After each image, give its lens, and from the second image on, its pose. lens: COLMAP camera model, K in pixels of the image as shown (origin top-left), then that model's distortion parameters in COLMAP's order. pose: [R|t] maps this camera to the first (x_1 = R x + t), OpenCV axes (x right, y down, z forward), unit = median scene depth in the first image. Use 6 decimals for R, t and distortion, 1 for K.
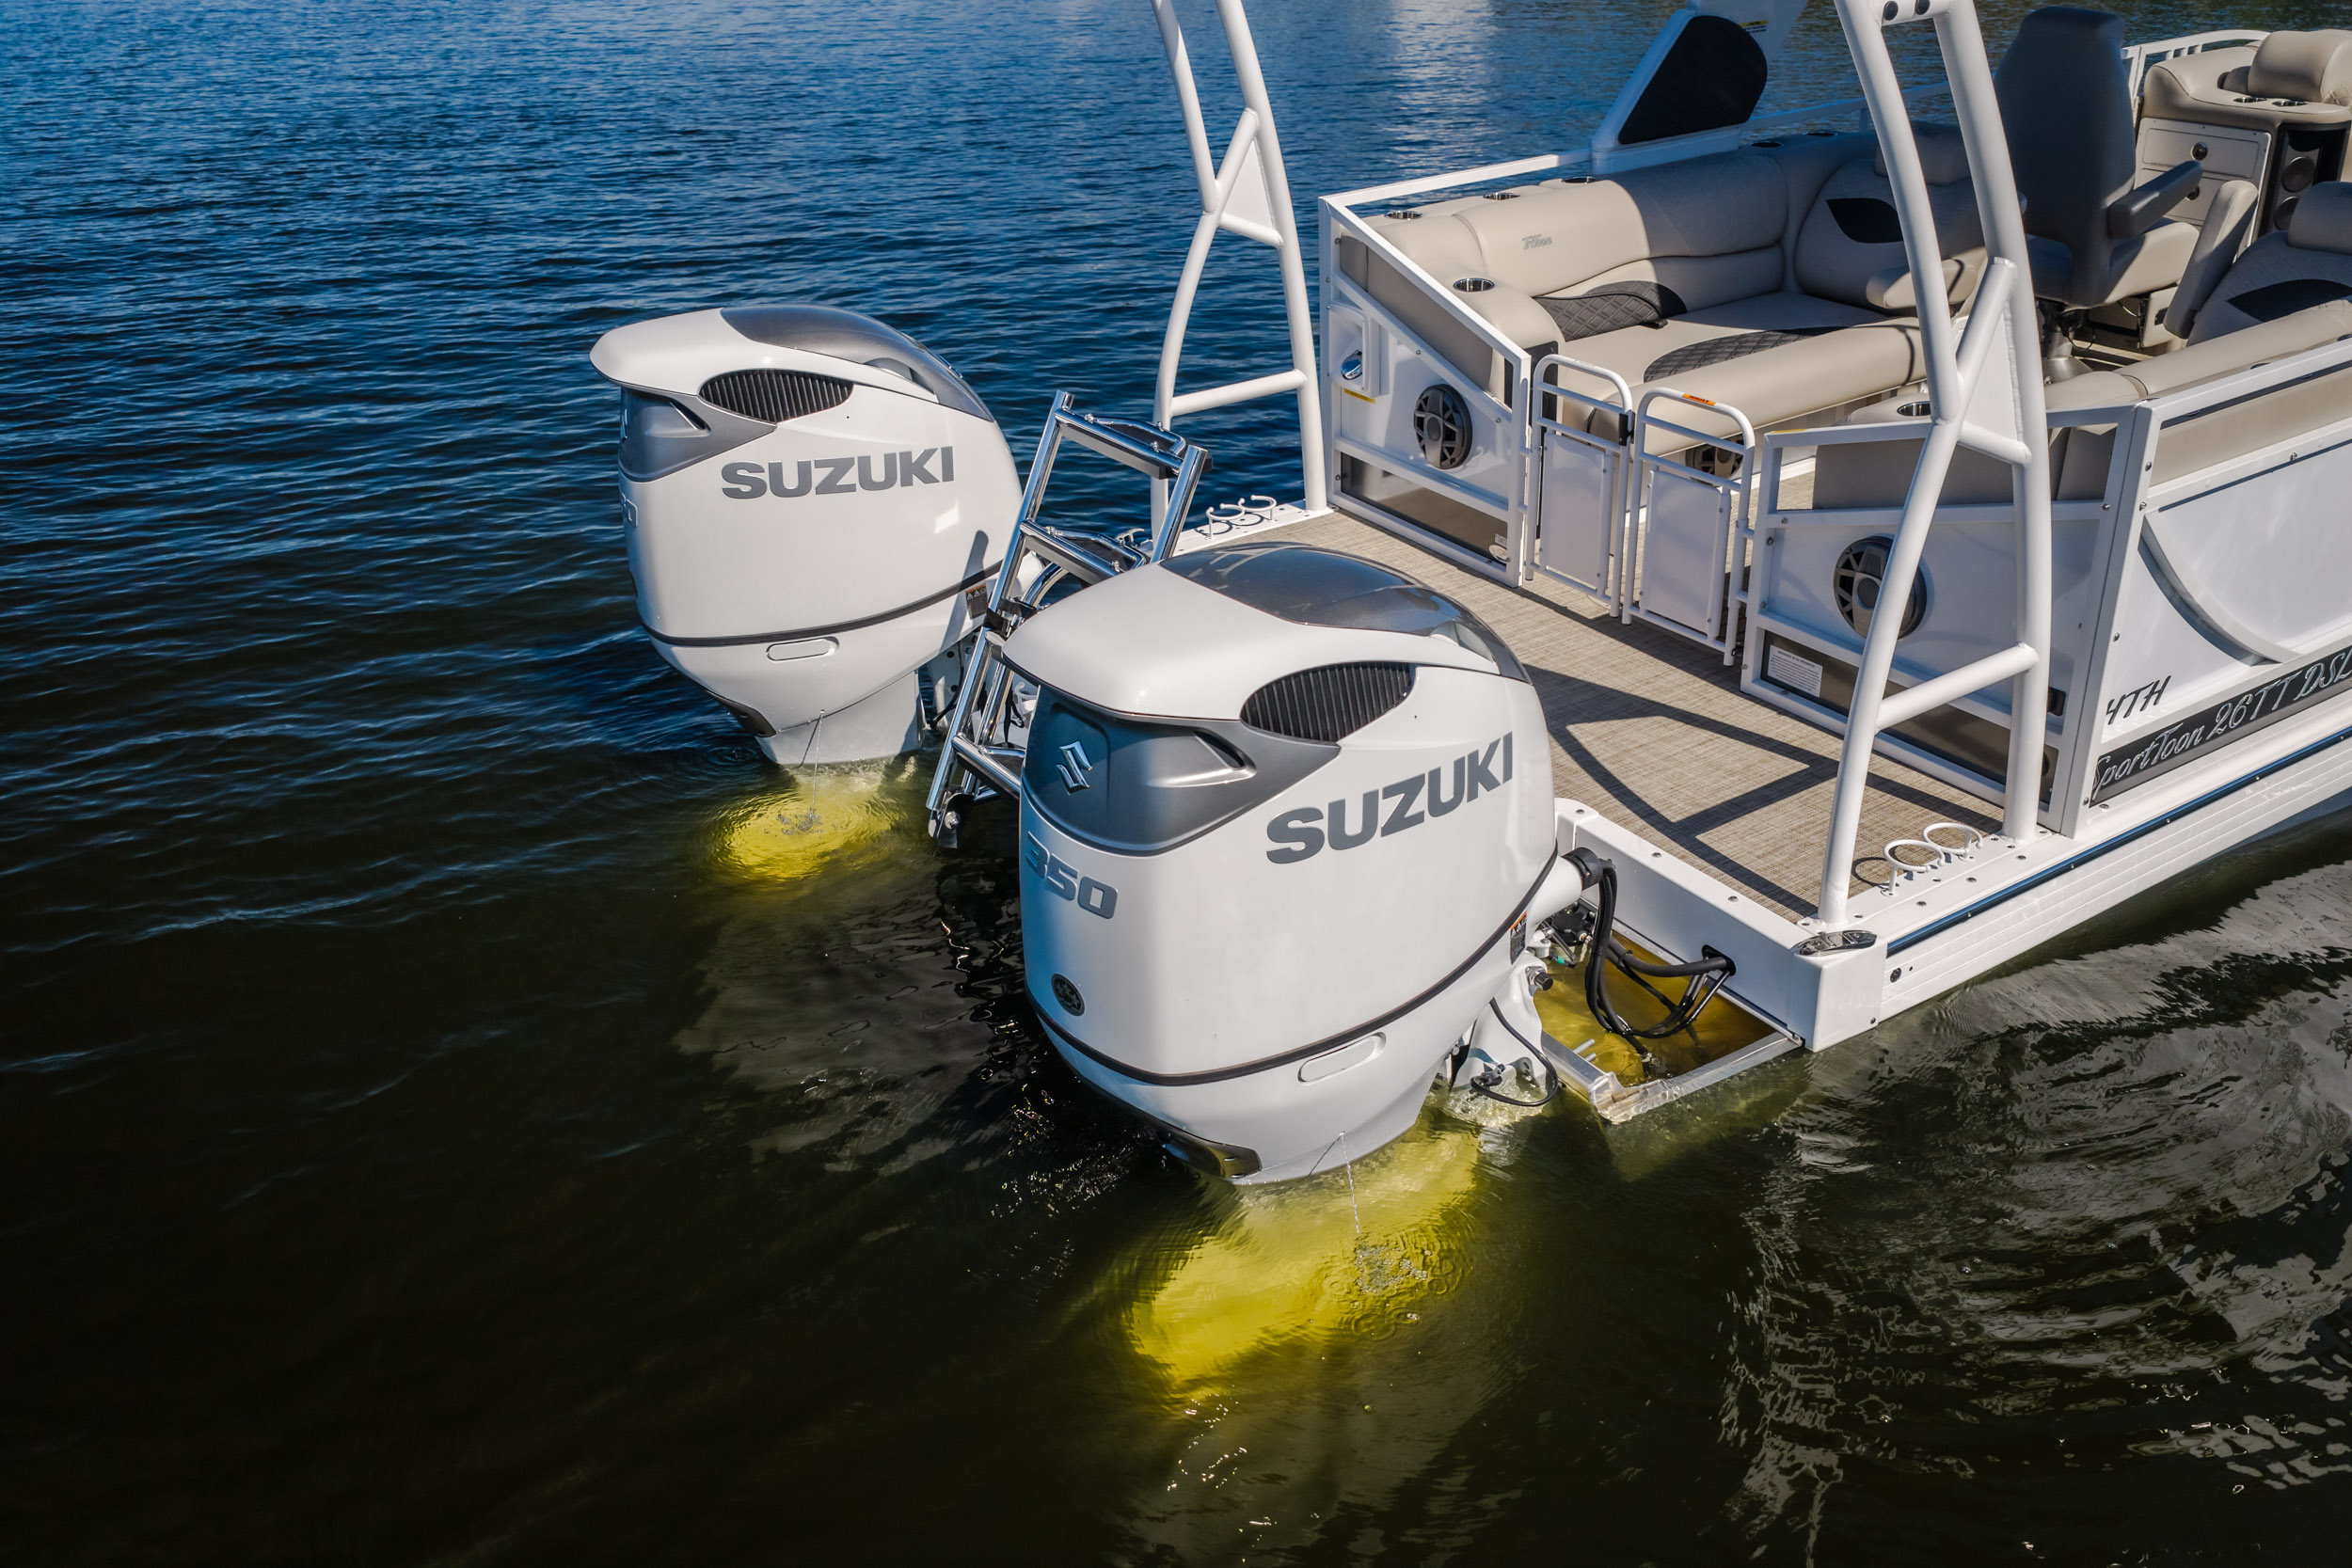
lens RADIAL K [[1922.3, 0, 1176.0], [0, 1922.3, 784.0], [0, 0, 1]] dist [0.000187, 0.006139]
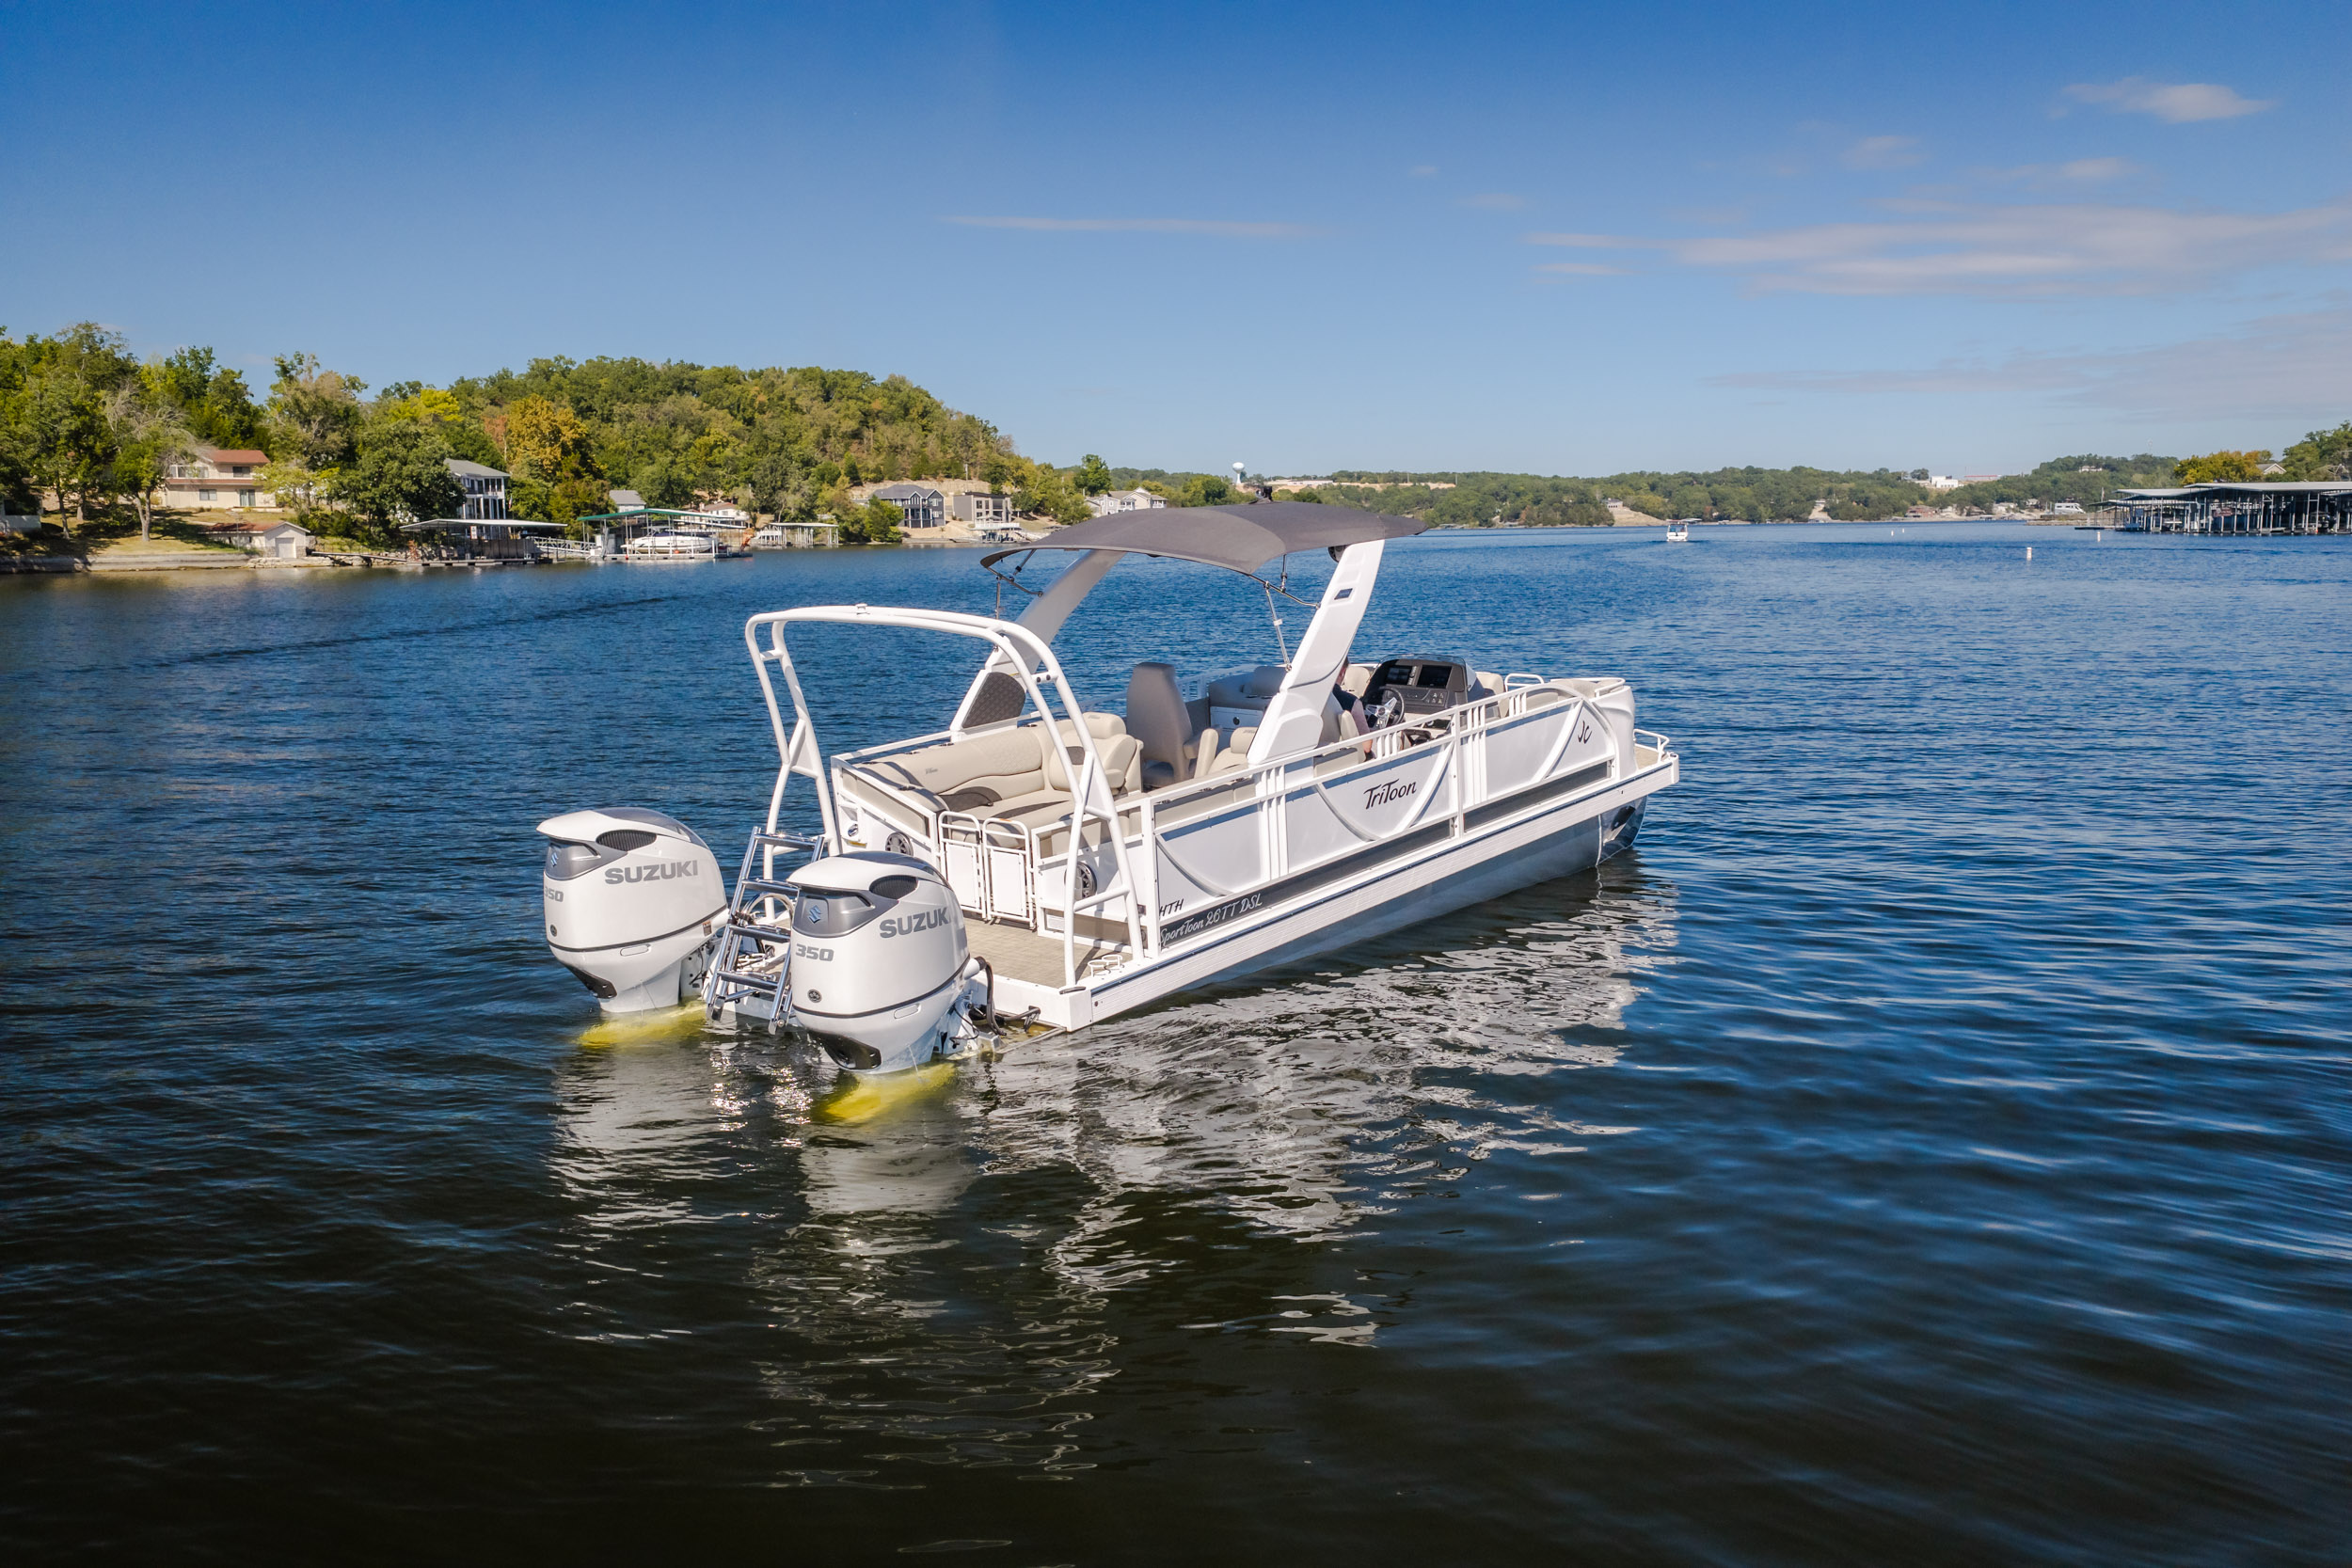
lens RADIAL K [[1922.3, 0, 1176.0], [0, 1922.3, 784.0], [0, 0, 1]] dist [0.000187, 0.006139]
pose [[0.946198, -0.054830, 0.318910, -0.315578], [0.147436, 0.950348, -0.274045, 0.477958], [-0.288049, 0.306320, 0.907301, -1.358736]]
